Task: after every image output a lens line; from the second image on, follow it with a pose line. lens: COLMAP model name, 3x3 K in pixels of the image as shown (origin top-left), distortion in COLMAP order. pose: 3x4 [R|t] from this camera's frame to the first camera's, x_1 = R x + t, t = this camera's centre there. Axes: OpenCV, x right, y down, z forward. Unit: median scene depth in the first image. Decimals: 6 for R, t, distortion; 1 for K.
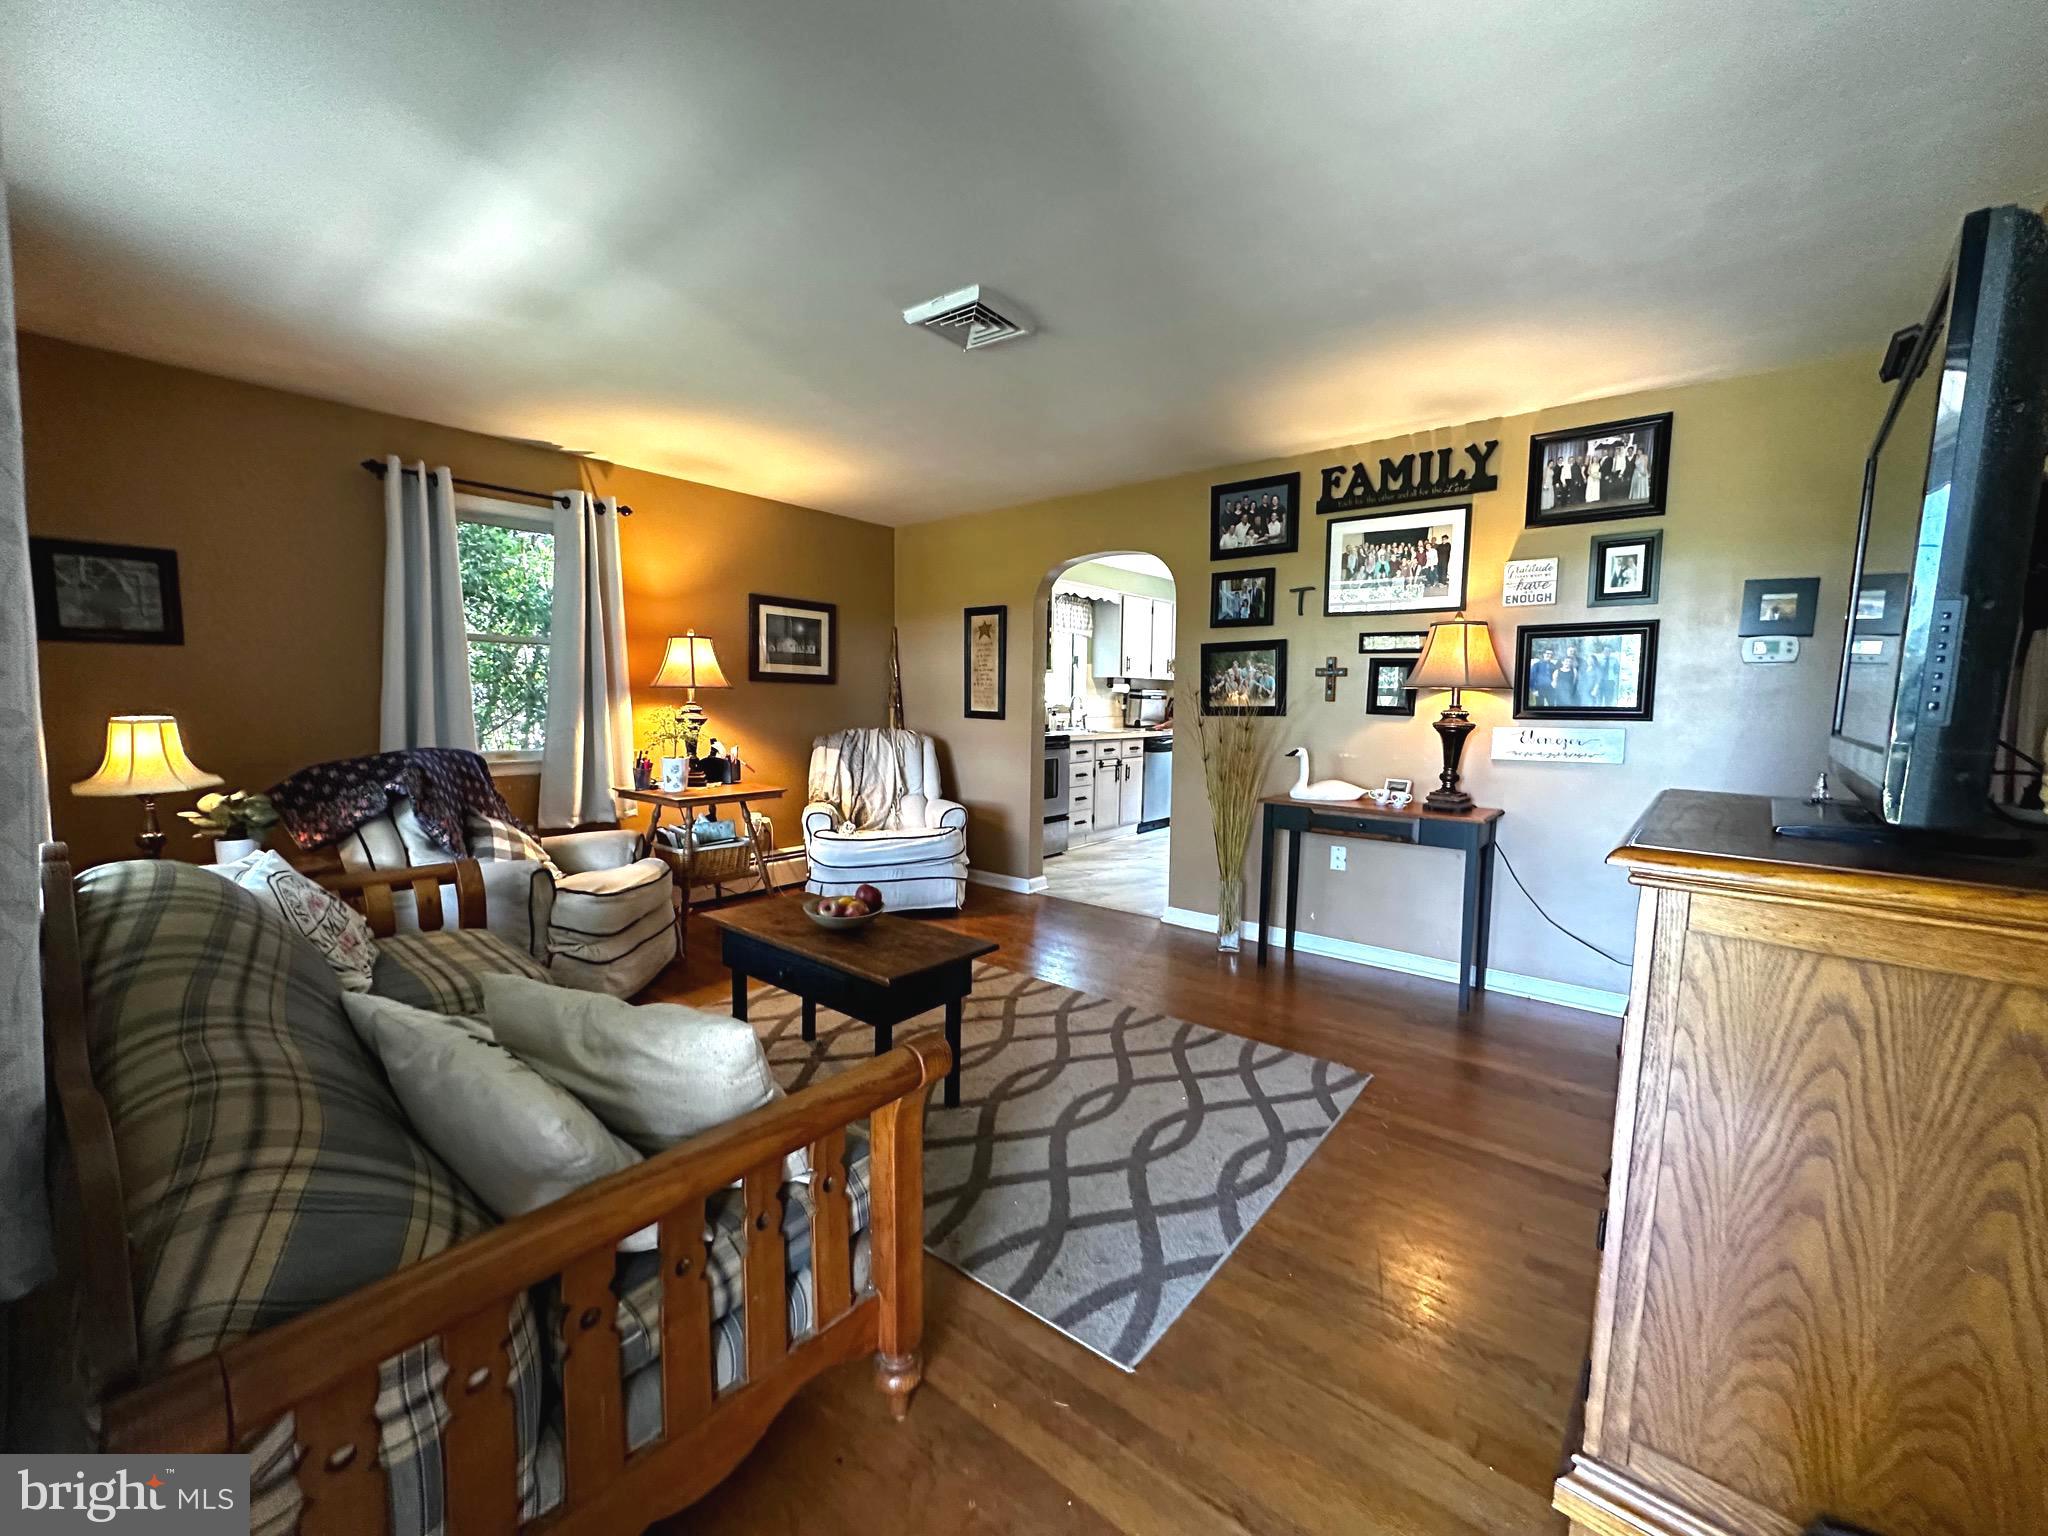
lens RADIAL K [[814.6, 0, 1024.4], [0, 814.6, 760.9], [0, 0, 1]] dist [-0.001559, -0.000131]
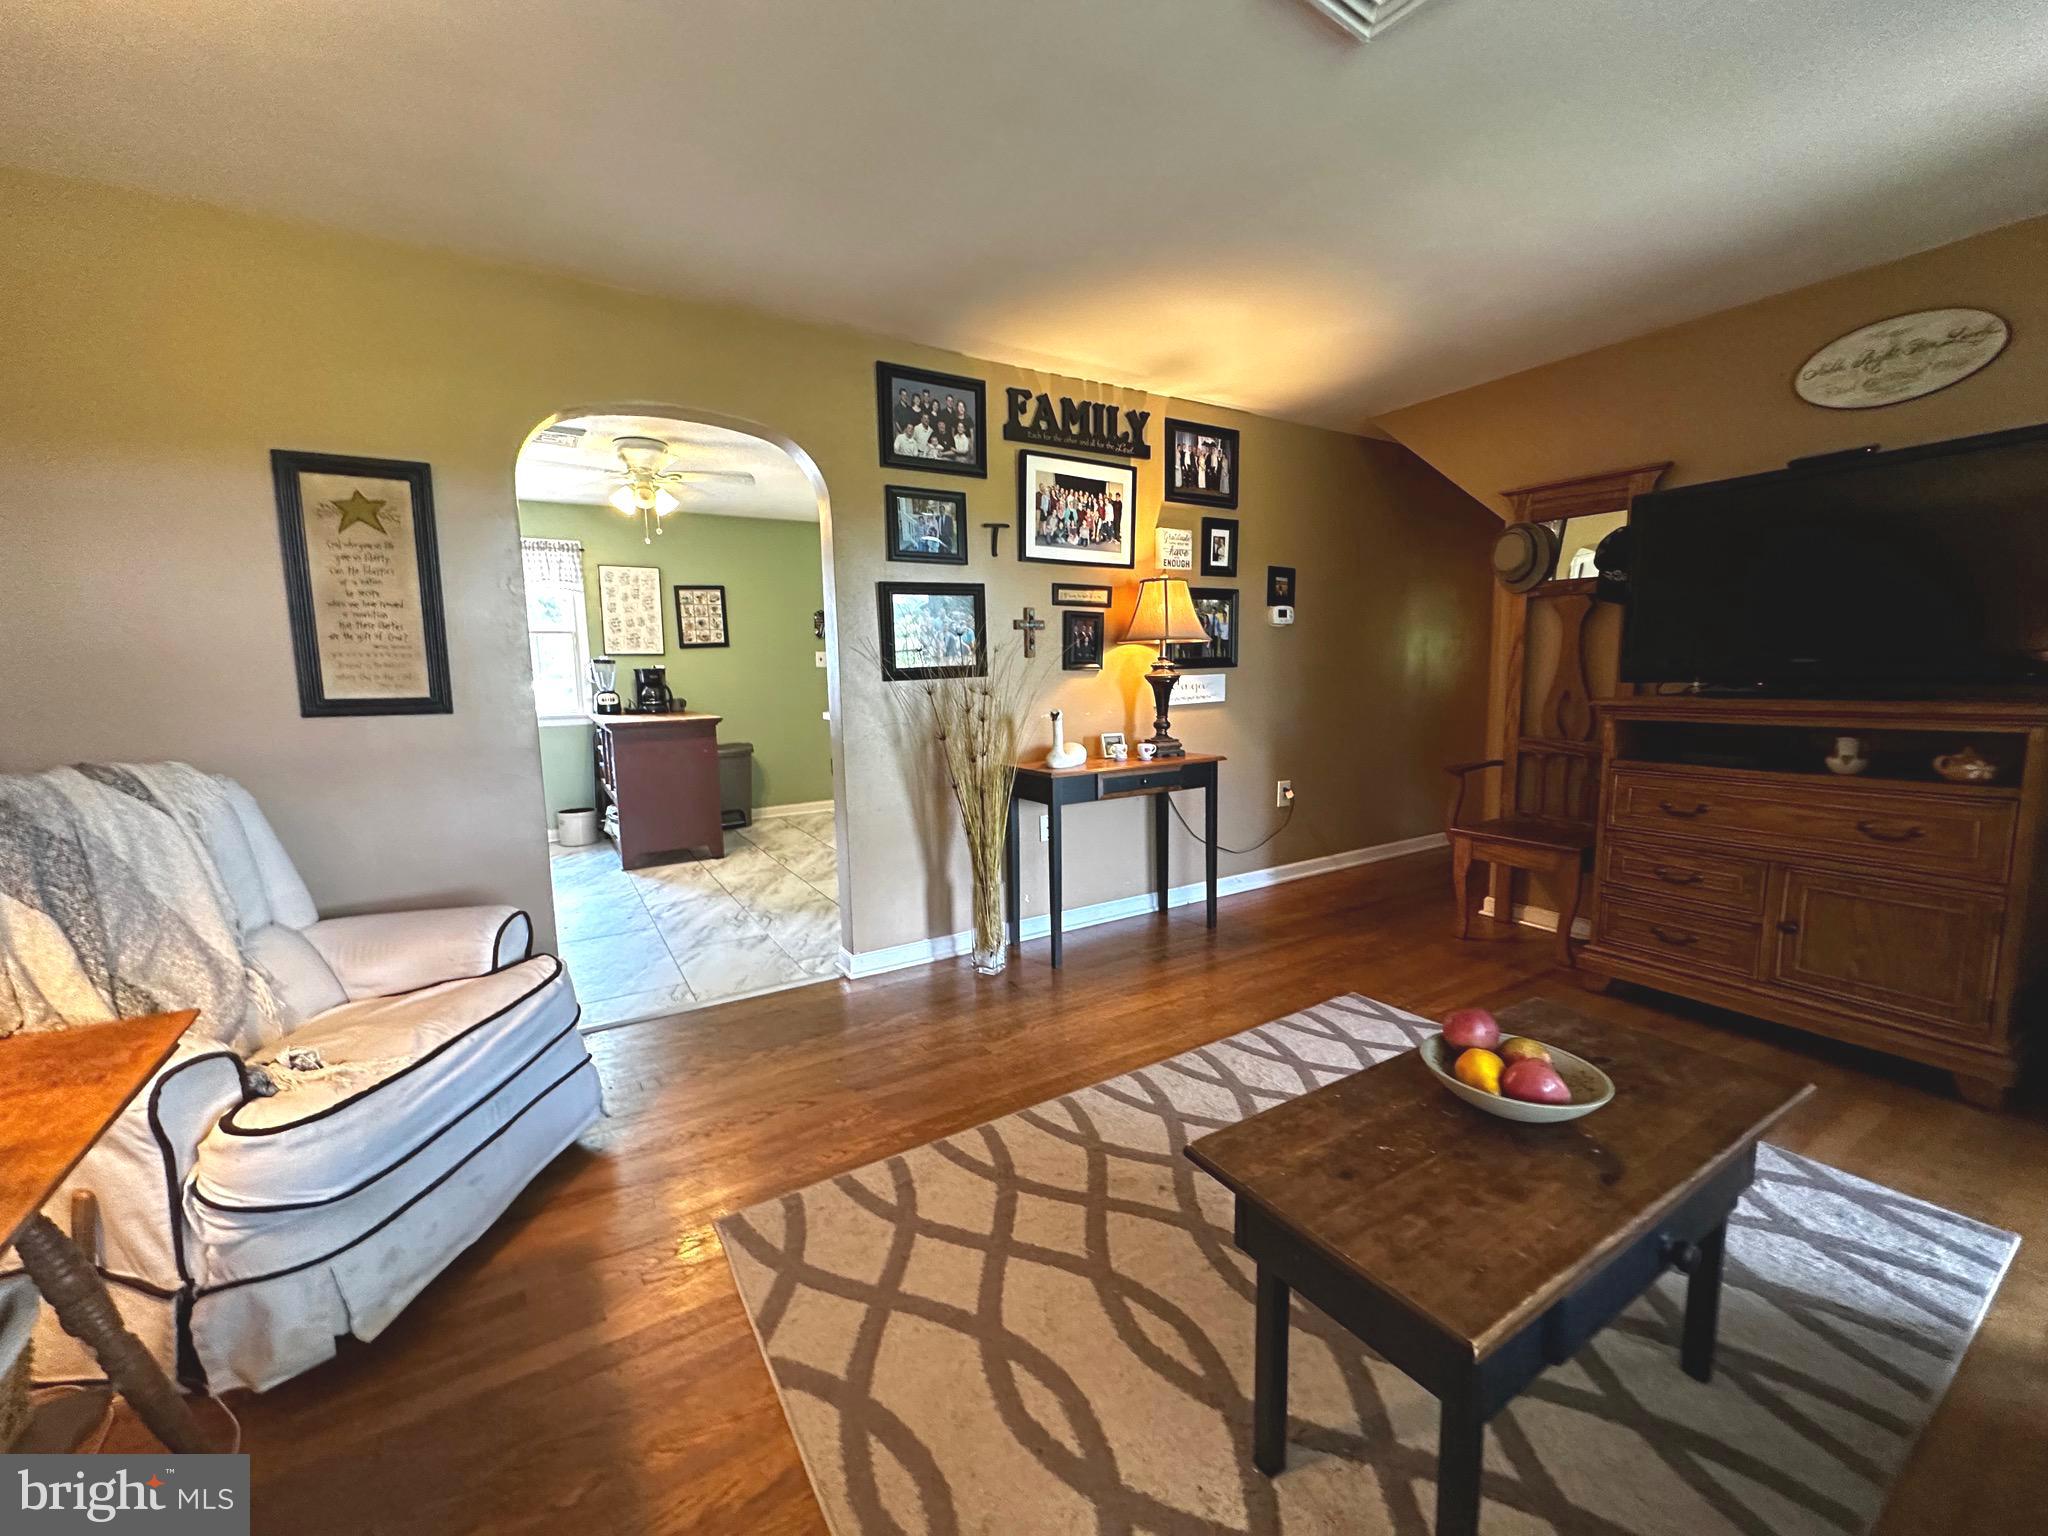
lens RADIAL K [[814.6, 0, 1024.4], [0, 814.6, 762.6], [0, 0, 1]] dist [-0.001559, -0.000131]
pose [[0.325391, -0.129057, 0.936731, -0.449887], [0.098232, 0.989896, 0.102258, -0.047639], [-0.940463, 0.058743, 0.334781, 0.666270]]
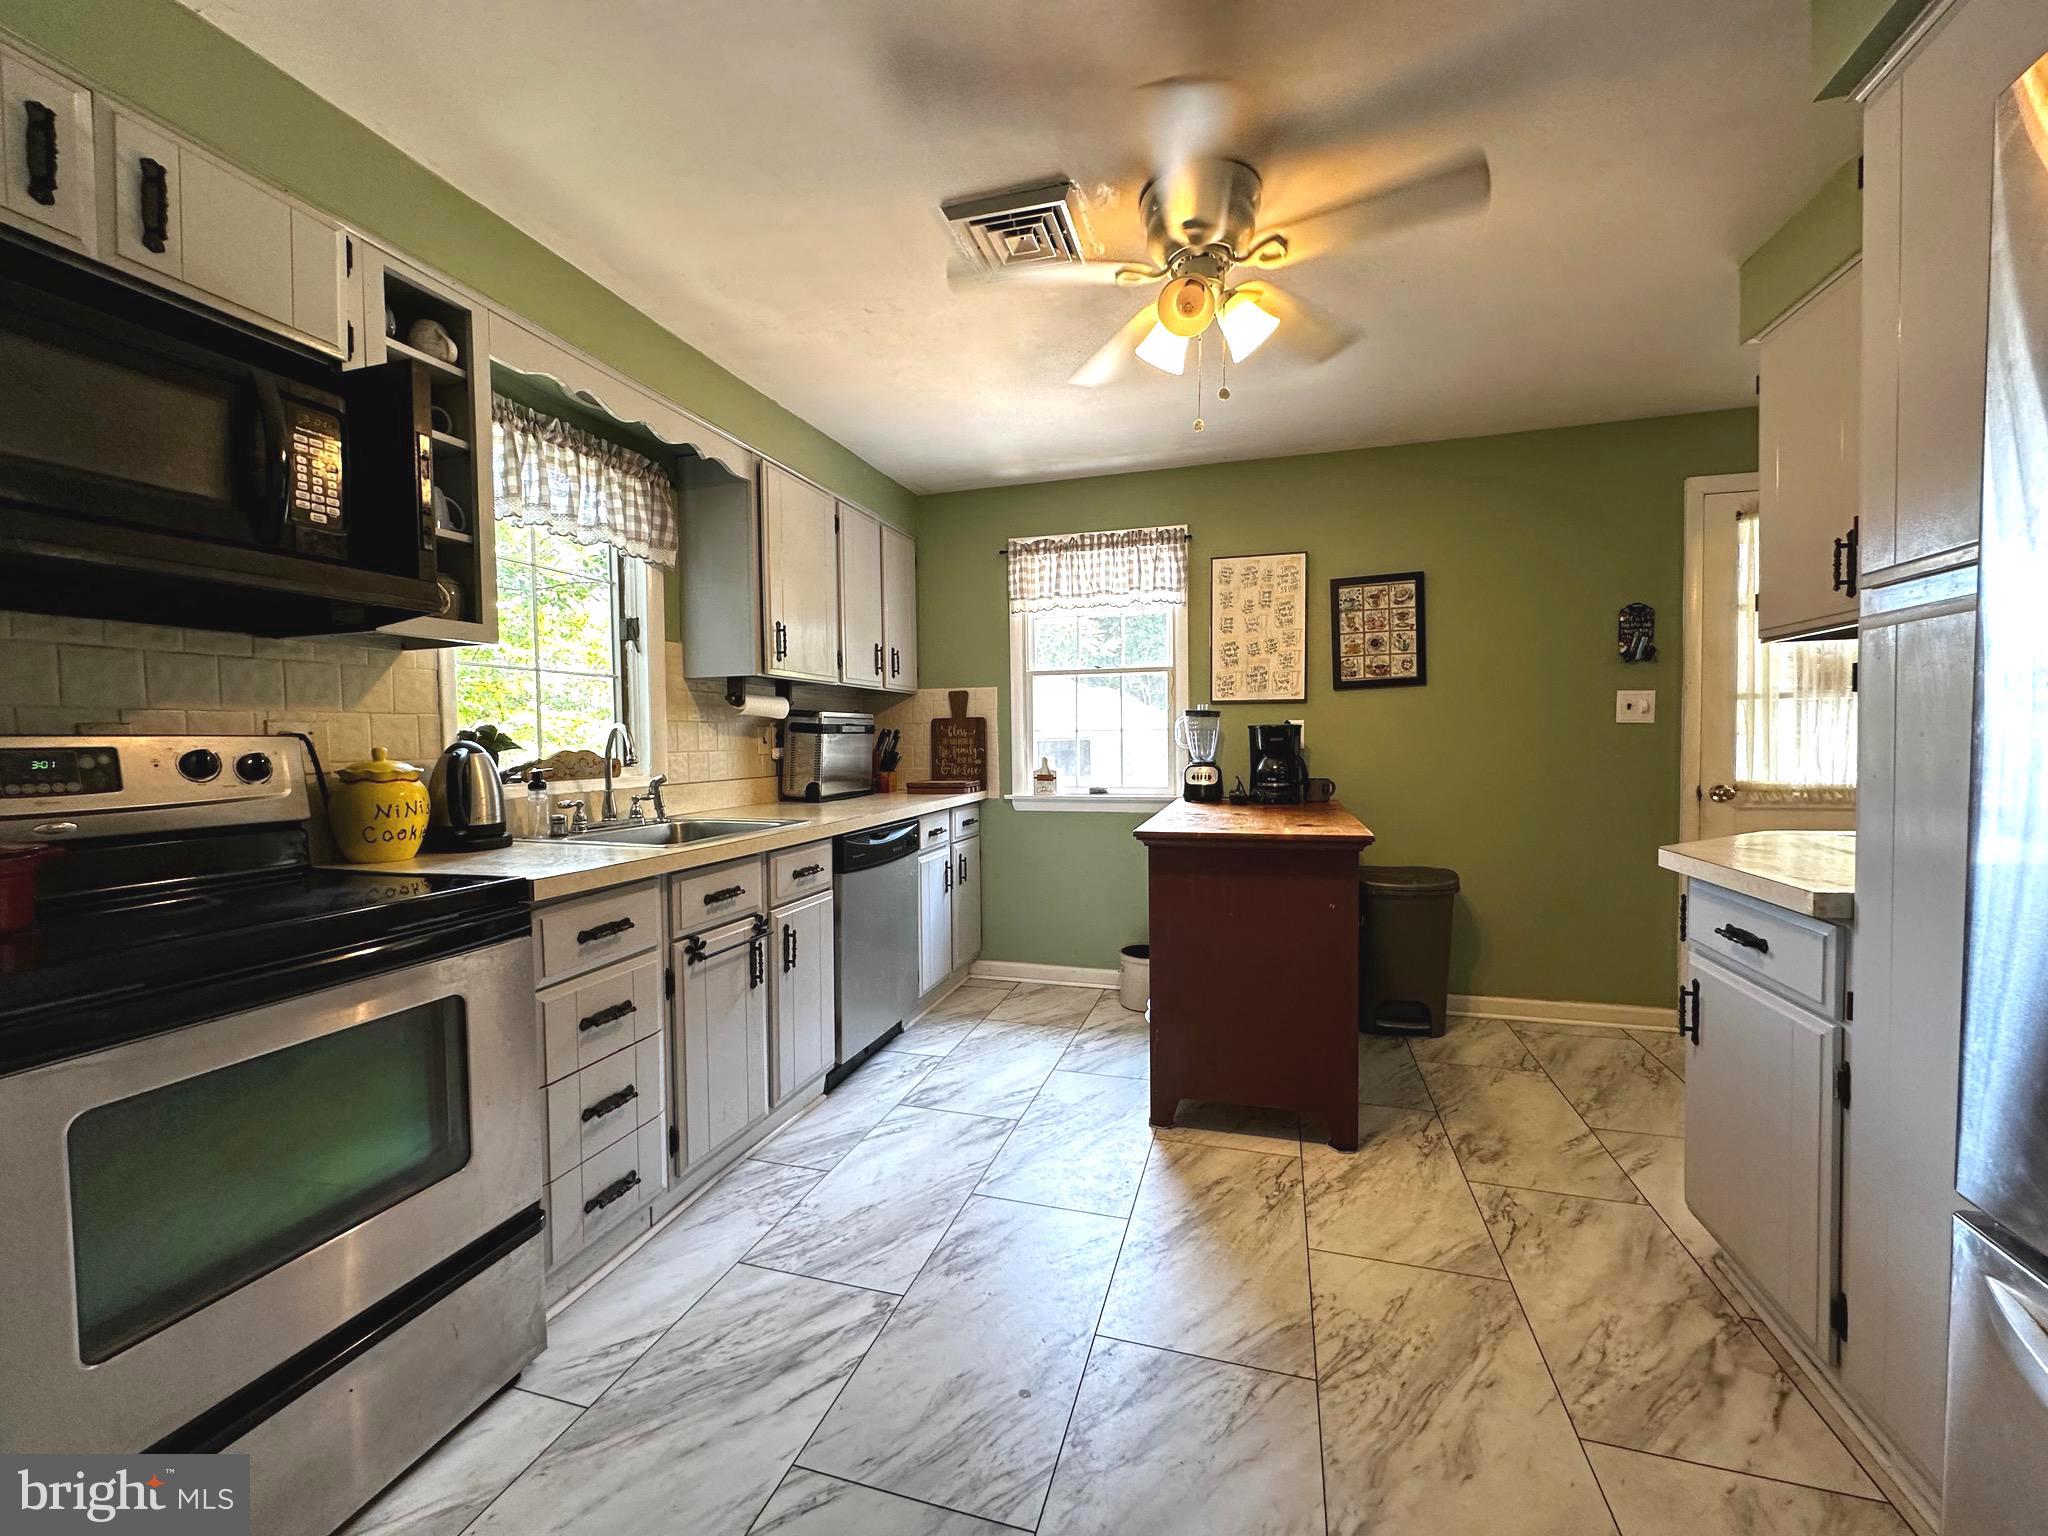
lens RADIAL K [[814.6, 0, 1023.6], [0, 814.6, 766.6], [0, 0, 1]] dist [-0.001559, -0.000131]
pose [[0.923202, -0.038802, 0.382351, 0.152635], [0.055561, 0.997914, -0.032884, -0.074612], [-0.380277, 0.051602, 0.923432, 1.097873]]
